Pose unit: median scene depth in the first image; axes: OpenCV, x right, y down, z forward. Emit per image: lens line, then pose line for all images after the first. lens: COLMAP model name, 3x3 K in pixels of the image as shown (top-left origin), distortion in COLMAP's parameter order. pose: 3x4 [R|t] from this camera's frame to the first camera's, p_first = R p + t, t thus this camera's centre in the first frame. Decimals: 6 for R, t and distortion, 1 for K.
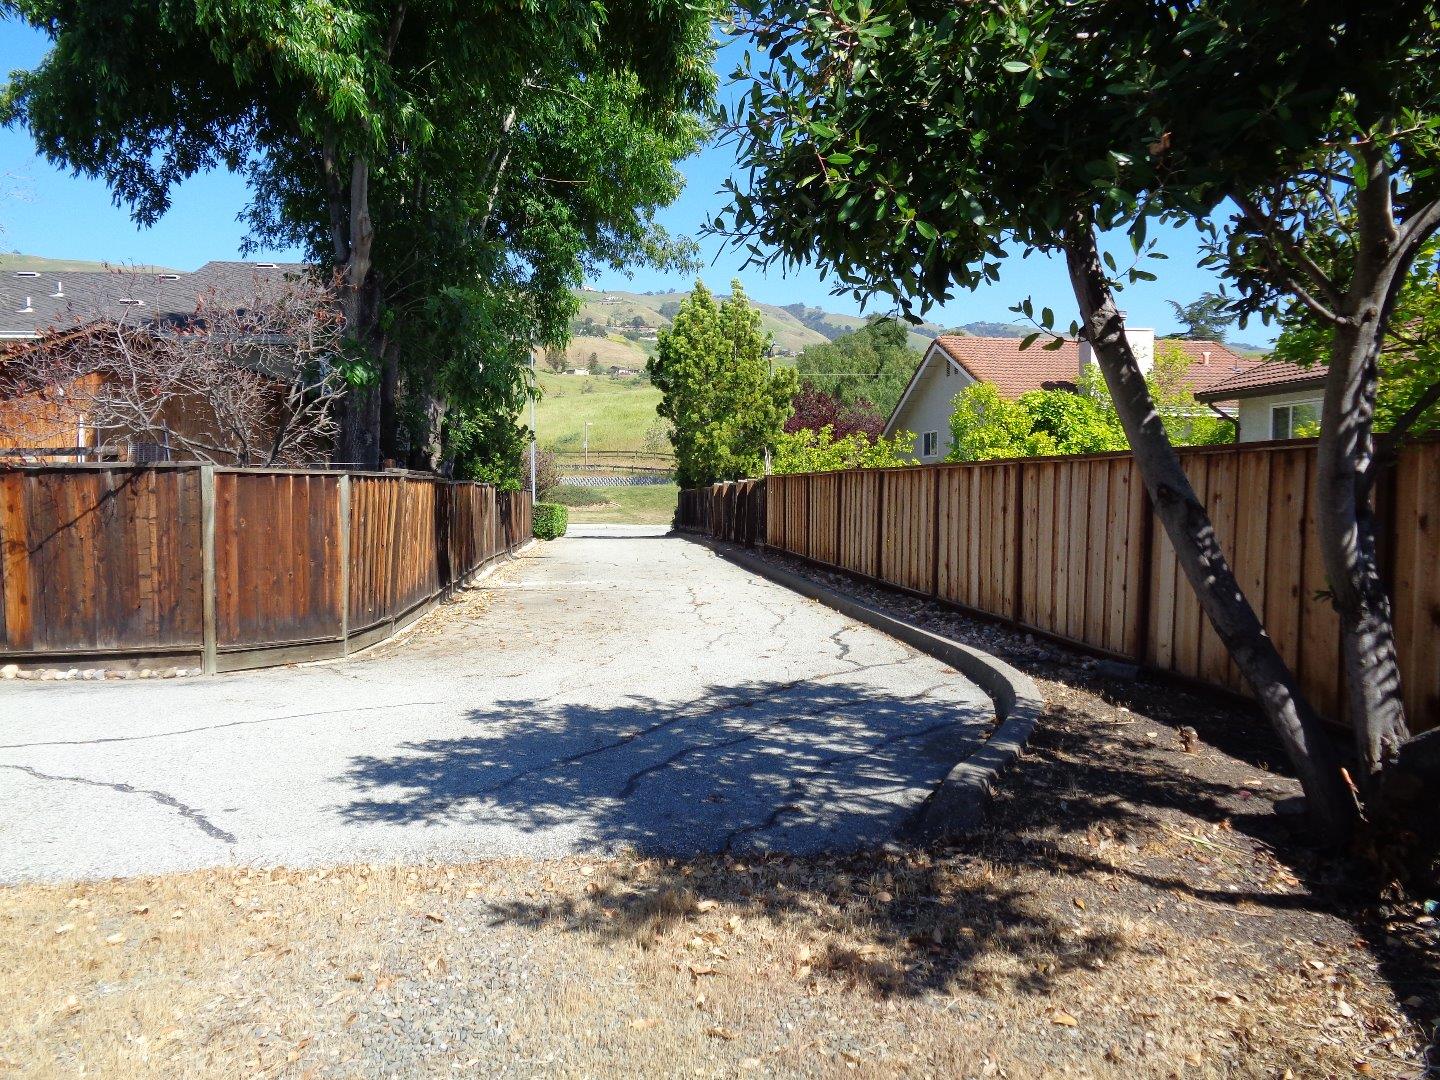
lens RADIAL K [[1090.6, 0, 712.1], [0, 1090.6, 522.2], [0, 0, 1]] dist [0.010482, 0.002242]
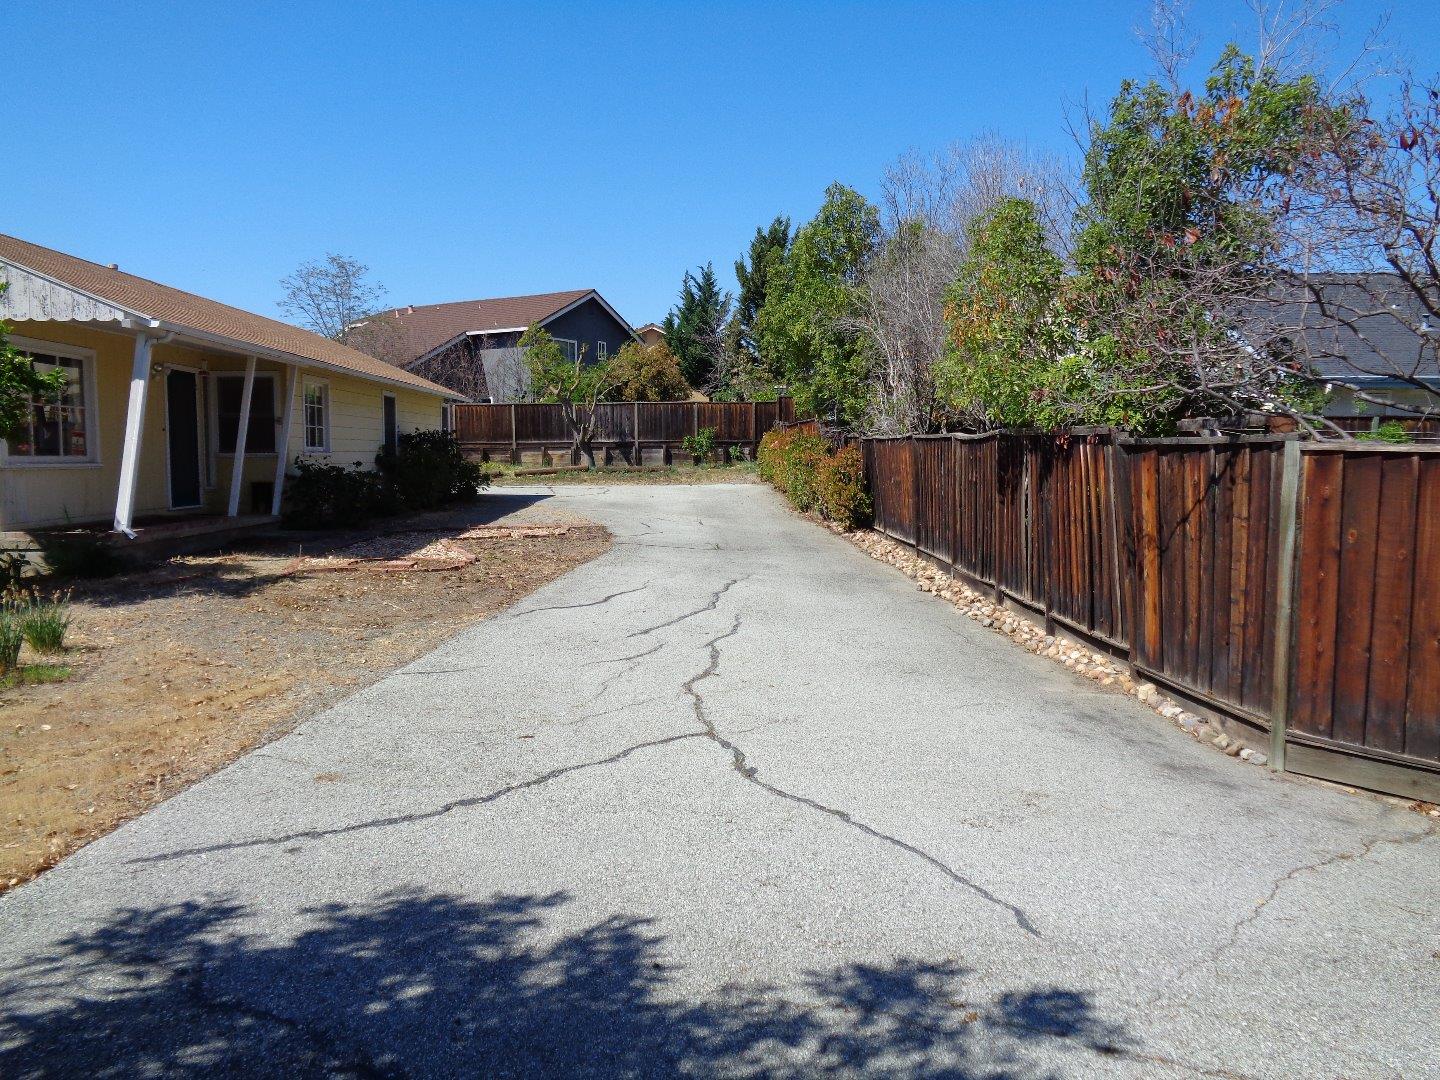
lens RADIAL K [[1090.6, 0, 712.1], [0, 1090.6, 522.2], [0, 0, 1]] dist [0.010482, 0.002242]
pose [[-0.090862, 0.066364, -0.993650, 0.308800], [-0.044922, 0.996488, 0.070662, -0.056205], [0.994850, 0.051058, -0.087562, 1.200951]]
